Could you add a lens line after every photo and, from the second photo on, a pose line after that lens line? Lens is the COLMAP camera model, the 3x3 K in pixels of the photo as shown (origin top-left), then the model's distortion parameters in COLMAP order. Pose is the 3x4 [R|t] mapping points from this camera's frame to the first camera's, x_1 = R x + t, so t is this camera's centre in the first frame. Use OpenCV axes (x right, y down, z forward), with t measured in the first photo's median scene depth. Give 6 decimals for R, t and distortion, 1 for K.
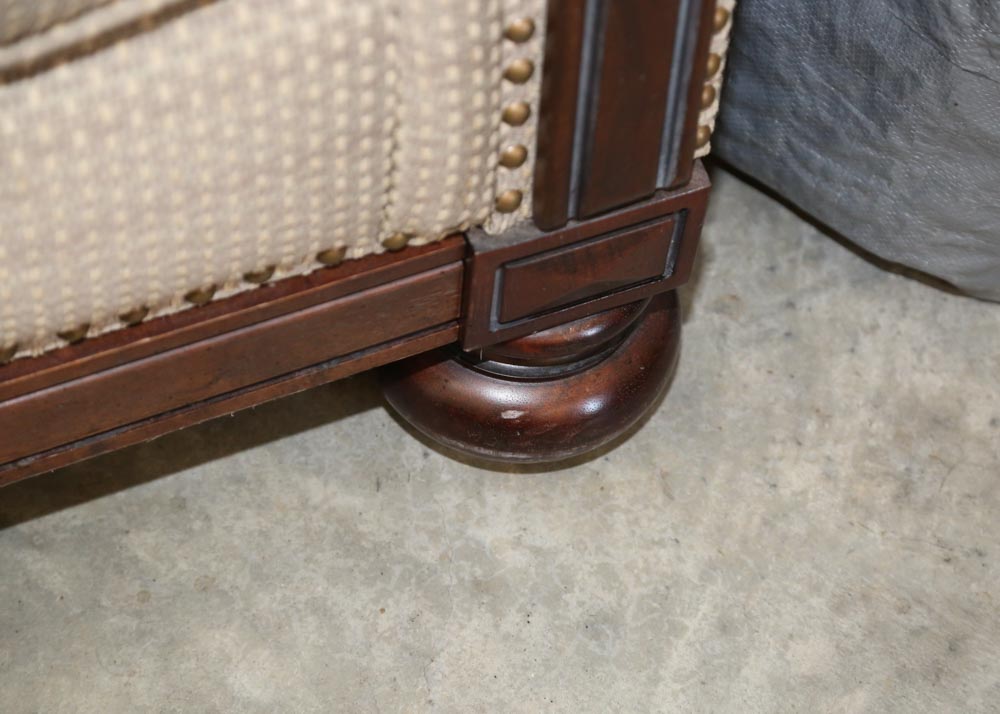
lens RADIAL K [[2833.9, 0, 500.0], [0, 2833.9, 357.0], [0, 0, 1]] dist [0.543409, -1.402445]
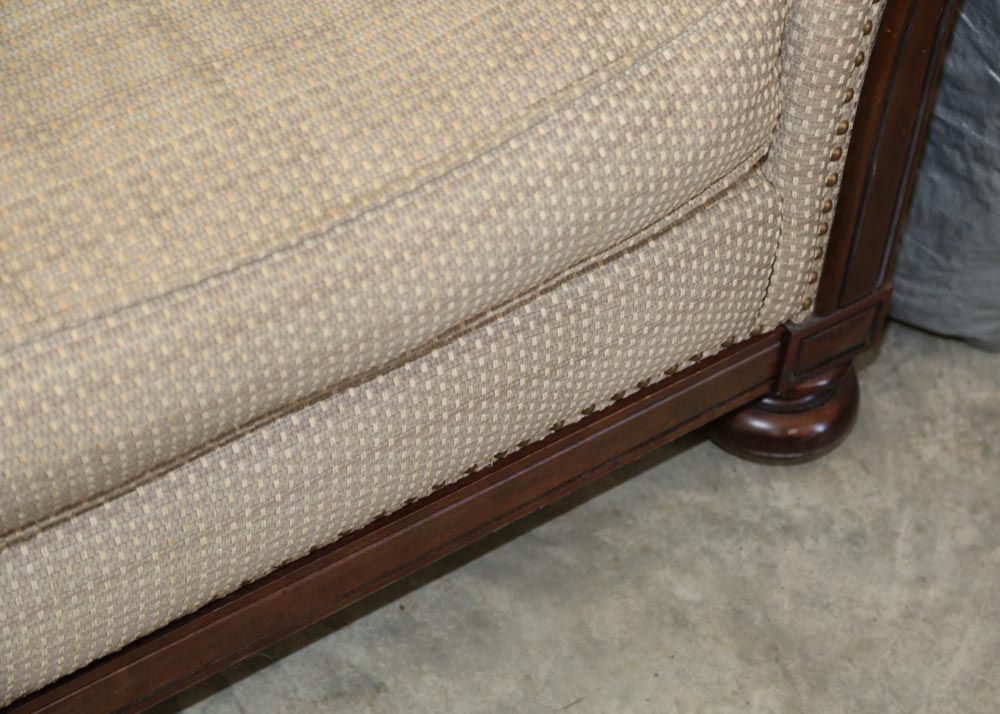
lens RADIAL K [[2027.7, 0, 500.0], [0, 2027.7, 357.0], [0, 0, 1]] dist [0.235441, -0.315661]
pose [[0.981908, -0.152466, 0.112294, -0.324190], [0.166724, 0.977267, -0.130971, 0.114319], [-0.089773, 0.147324, 0.985006, -0.313331]]
